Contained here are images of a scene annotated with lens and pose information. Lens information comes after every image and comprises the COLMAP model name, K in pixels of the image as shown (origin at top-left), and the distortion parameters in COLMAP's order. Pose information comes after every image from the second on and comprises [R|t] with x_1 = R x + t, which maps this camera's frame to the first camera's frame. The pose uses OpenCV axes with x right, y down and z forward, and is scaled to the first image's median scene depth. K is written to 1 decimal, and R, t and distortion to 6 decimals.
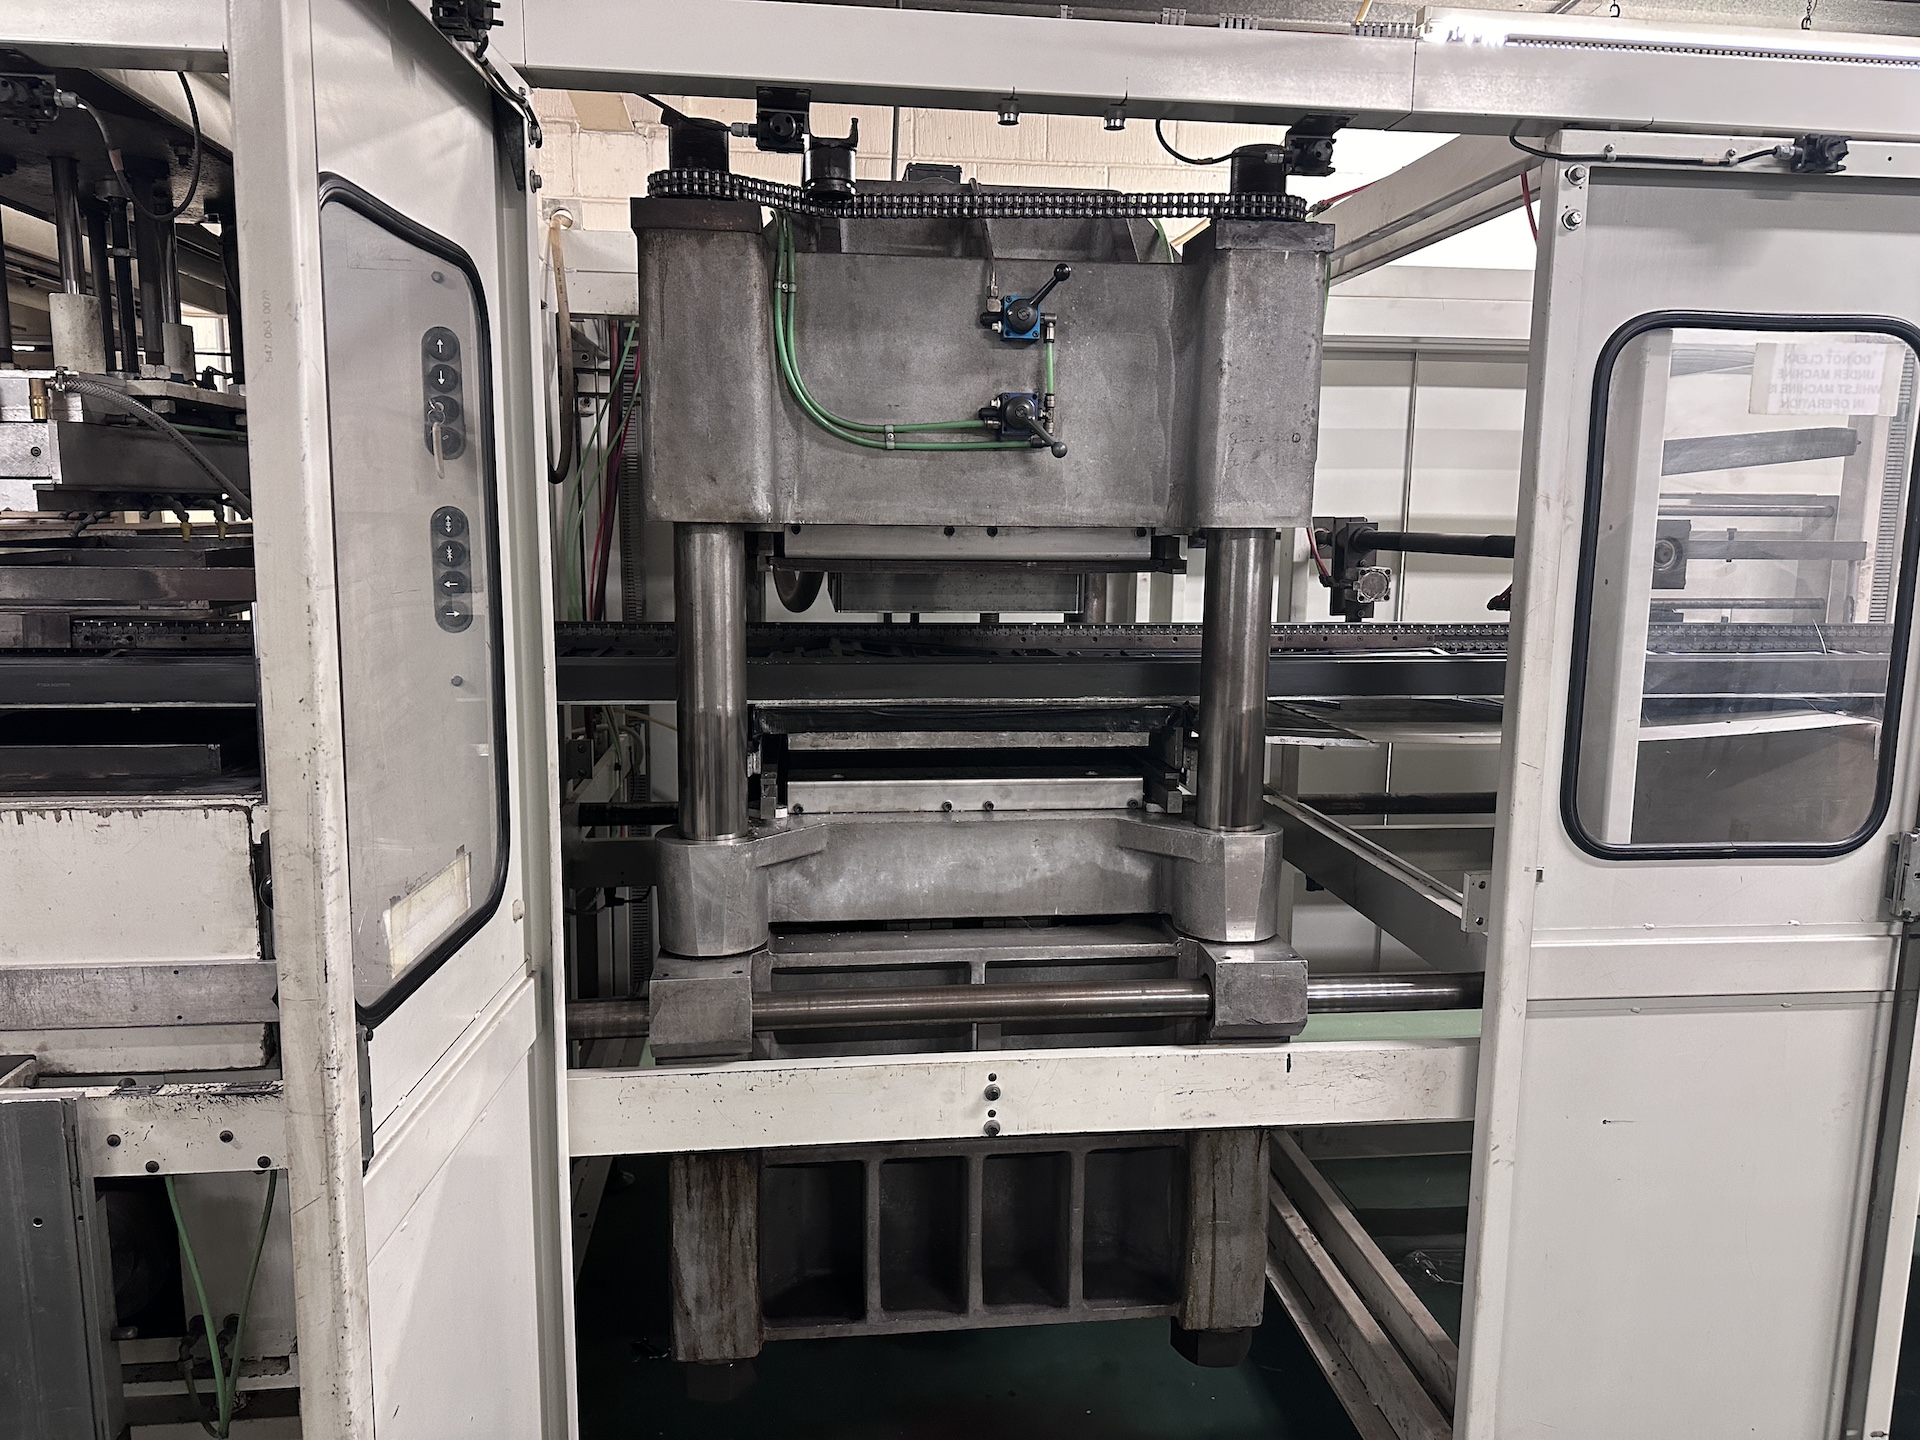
lens RADIAL K [[1343.4, 0, 968.2], [0, 1343.4, 709.4], [0, 0, 1]] dist [0.050491, -0.057531]
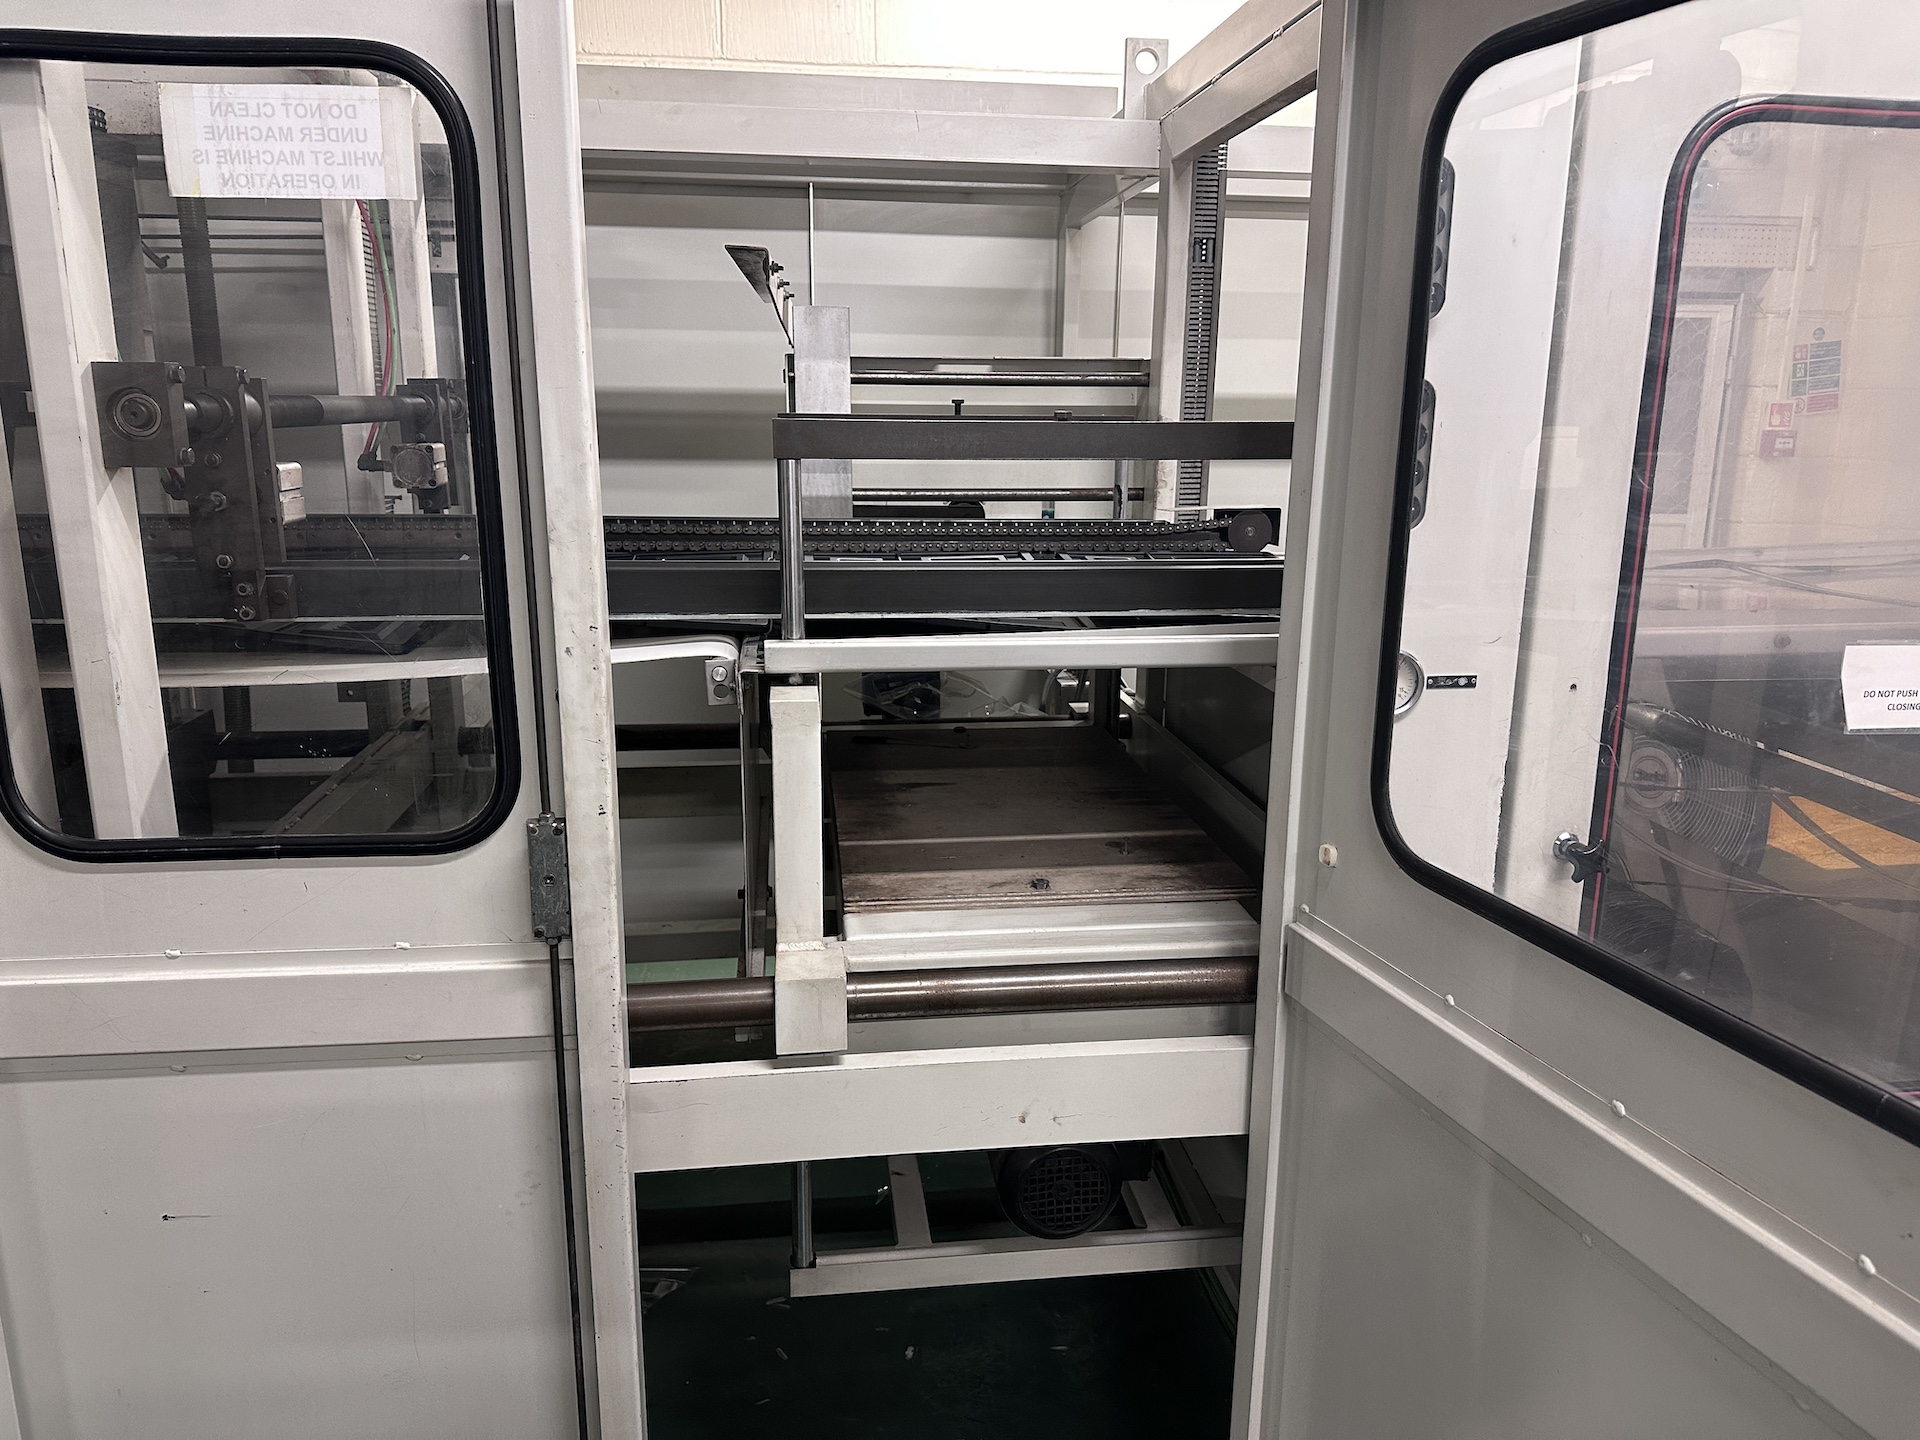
lens RADIAL K [[1343.4, 0, 955.0], [0, 1343.4, 720.8], [0, 0, 1]] dist [0.050491, -0.057531]
pose [[0.999975, -0.005558, -0.004435, 0.953408], [0.005901, 0.996671, 0.081311, -0.016312], [0.003969, -0.081335, 0.996679, 0.325228]]
